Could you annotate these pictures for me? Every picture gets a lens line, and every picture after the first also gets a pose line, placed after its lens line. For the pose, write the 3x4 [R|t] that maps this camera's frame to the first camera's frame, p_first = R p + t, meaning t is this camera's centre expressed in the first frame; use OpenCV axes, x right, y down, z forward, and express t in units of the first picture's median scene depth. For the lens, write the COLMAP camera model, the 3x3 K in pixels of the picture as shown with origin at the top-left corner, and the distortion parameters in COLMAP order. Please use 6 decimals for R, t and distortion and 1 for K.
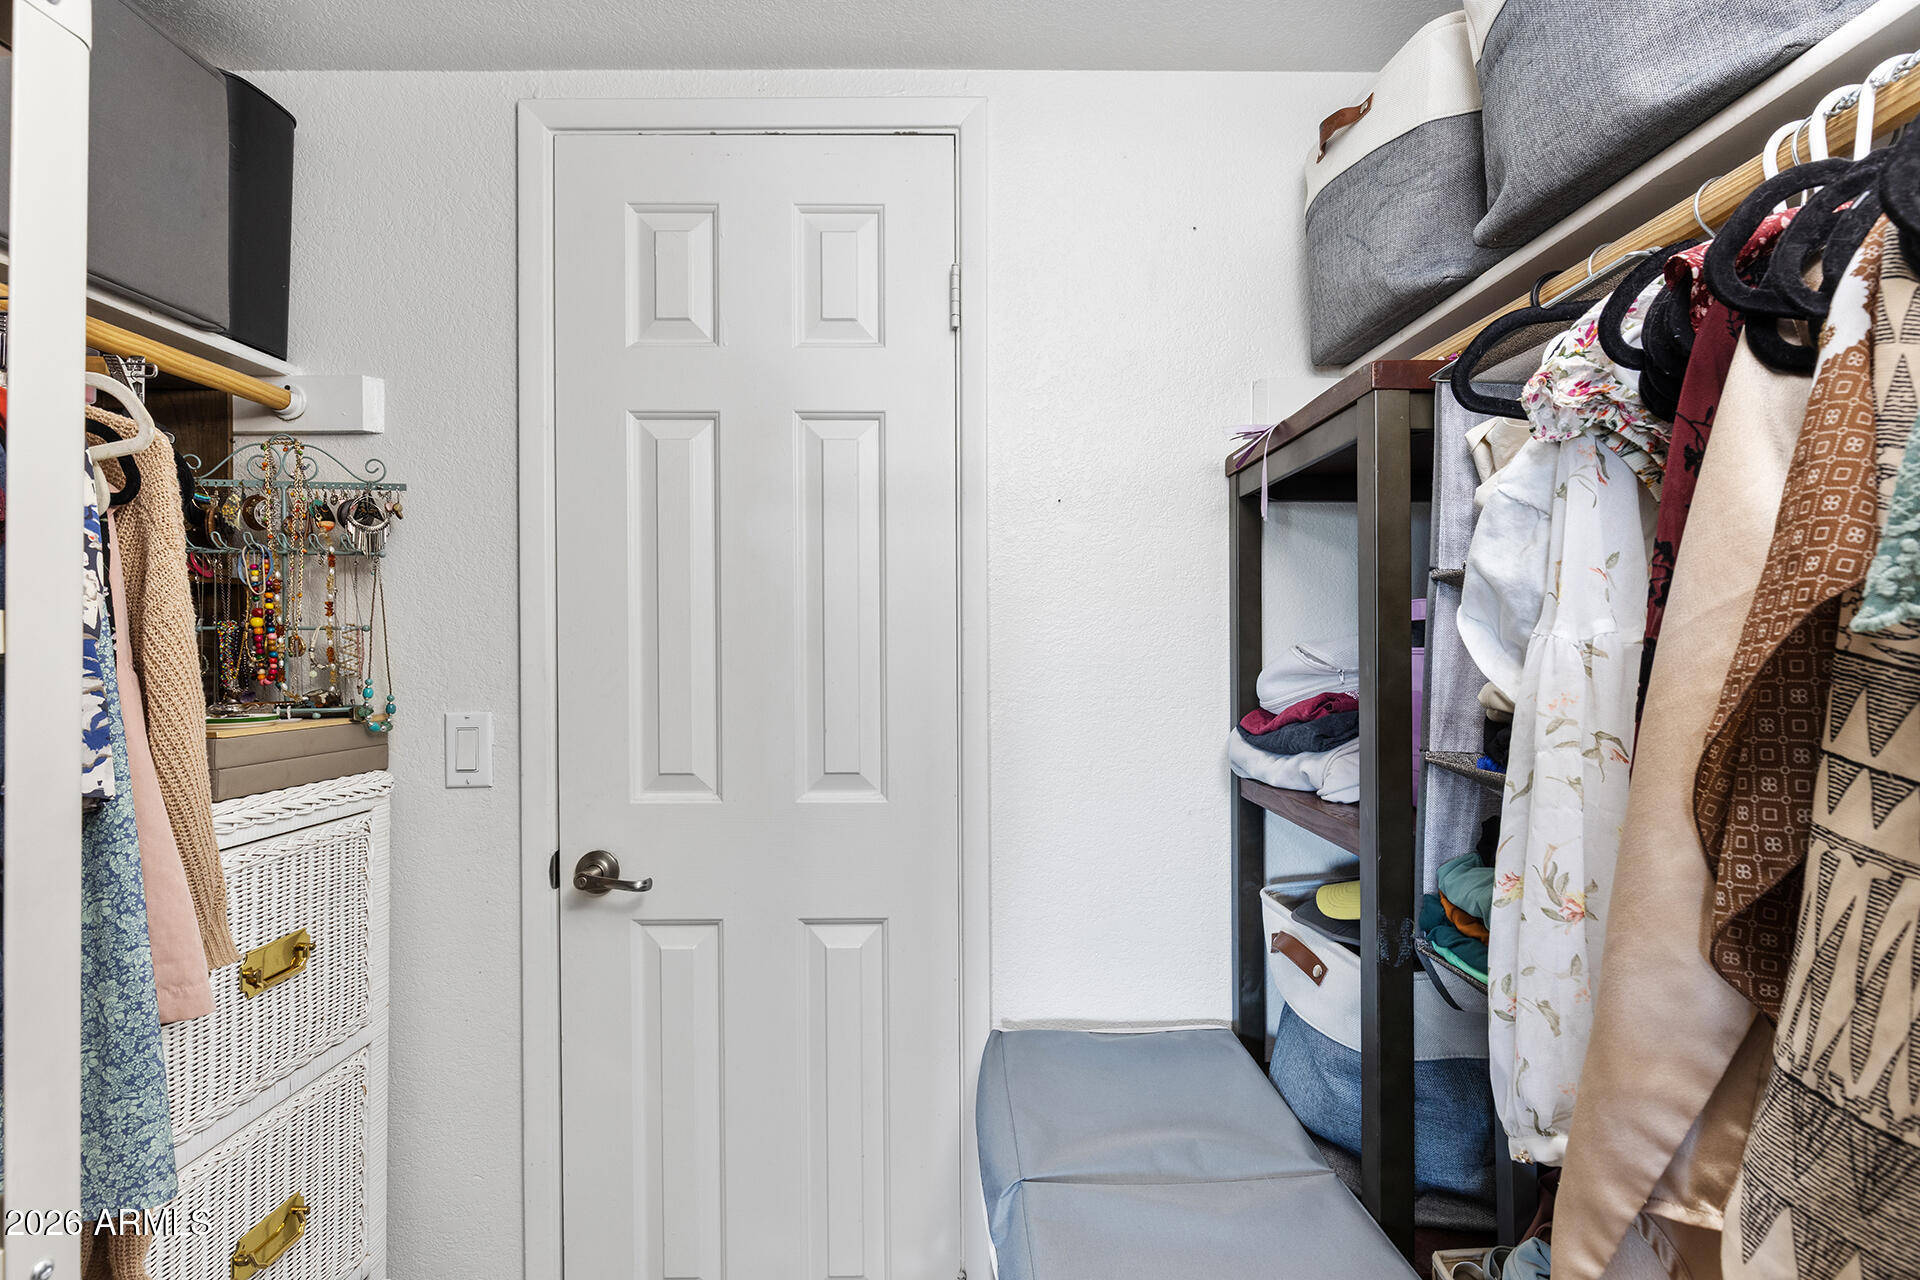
lens RADIAL K [[863.8, 0, 968.5], [0, 863.8, 645.9], [0, 0, 1]] dist [0.005184, 0.000343]
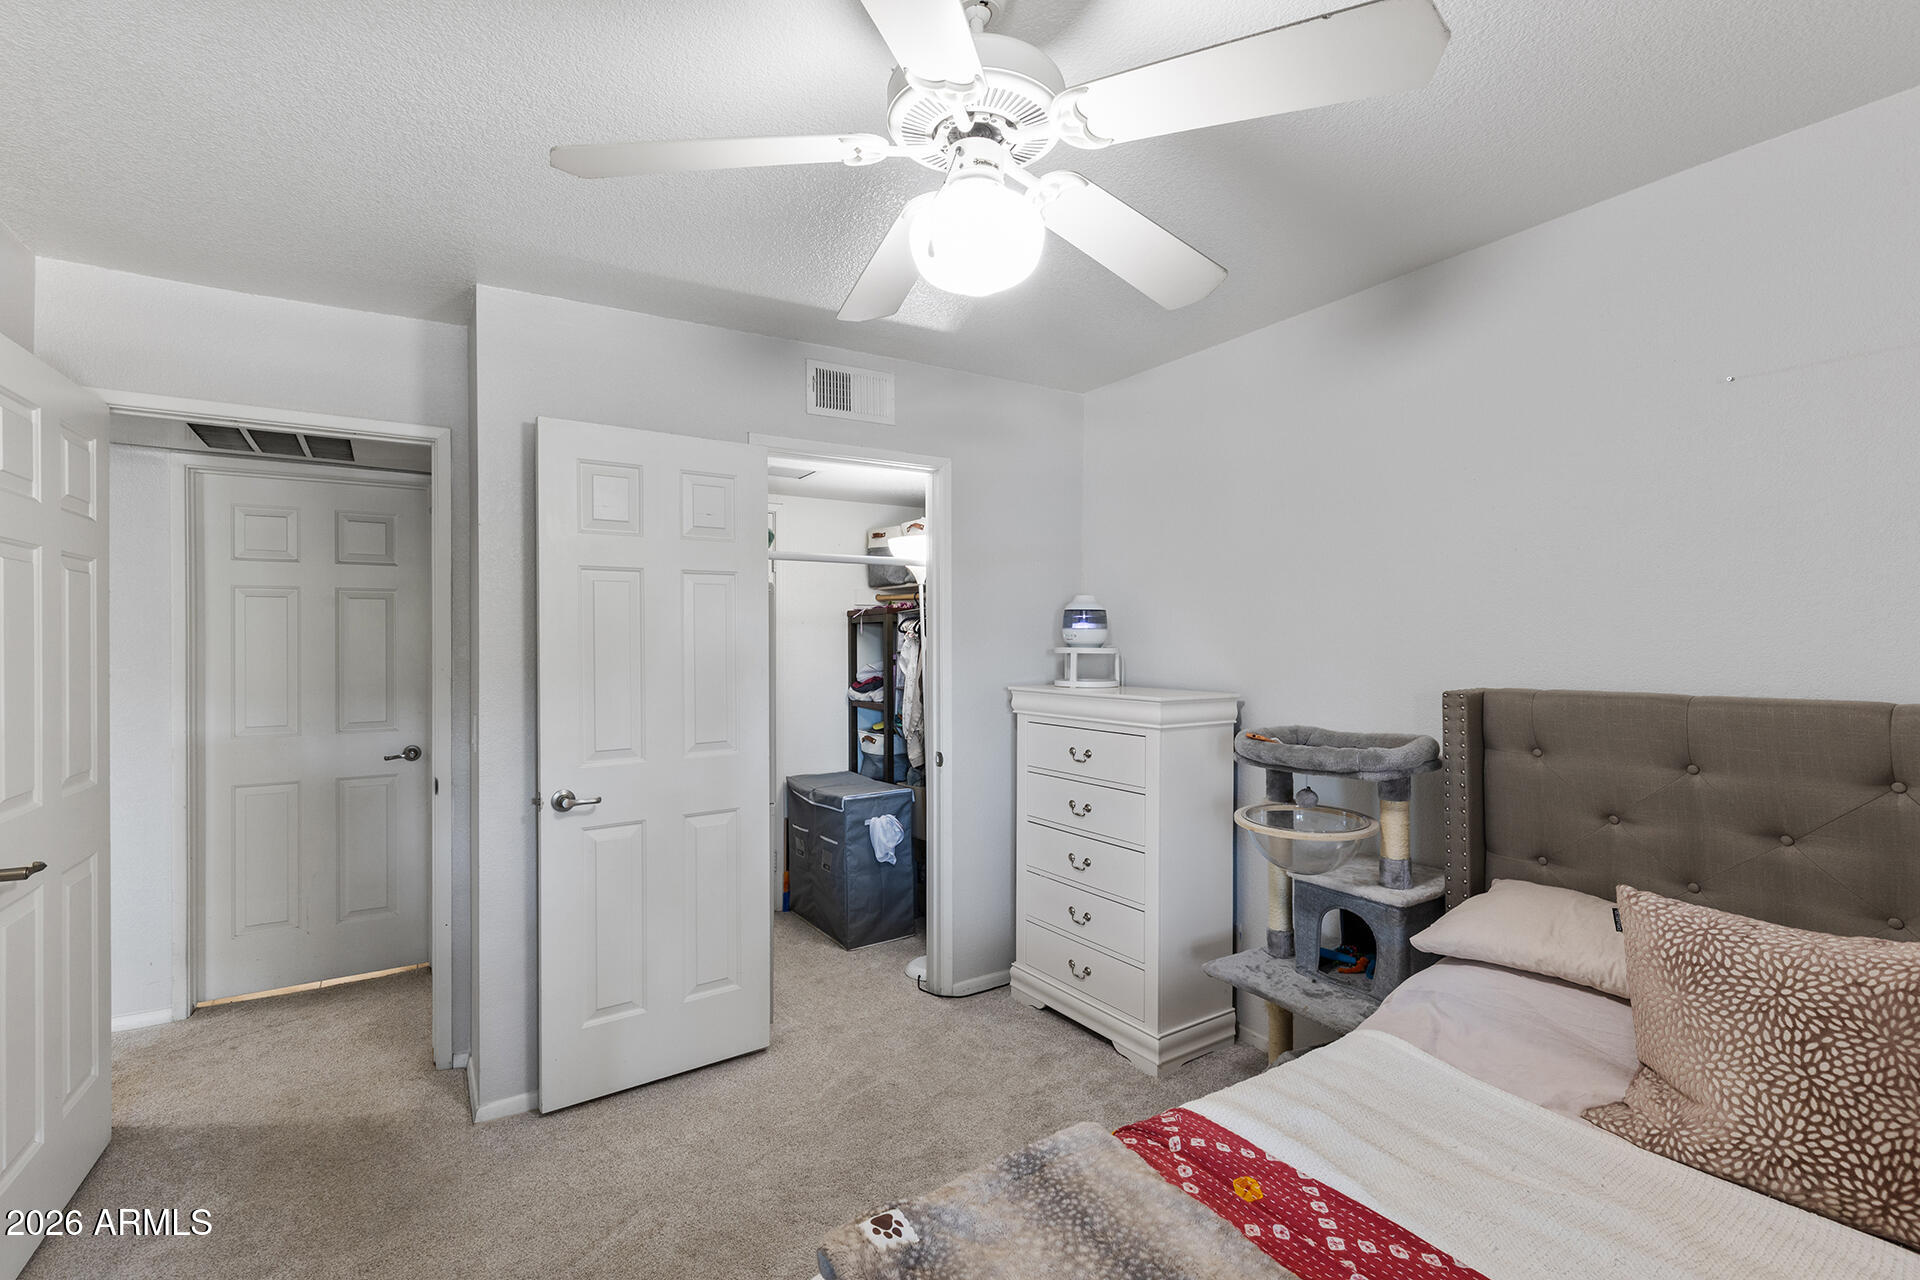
lens RADIAL K [[863.8, 0, 965.8], [0, 863.8, 639.3], [0, 0, 1]] dist [0.005184, 0.000343]
pose [[0.854084, 0.000052, 0.520136, -1.375528], [0.003455, 0.999977, -0.005772, -0.097238], [-0.520124, 0.006727, 0.854064, -2.779052]]
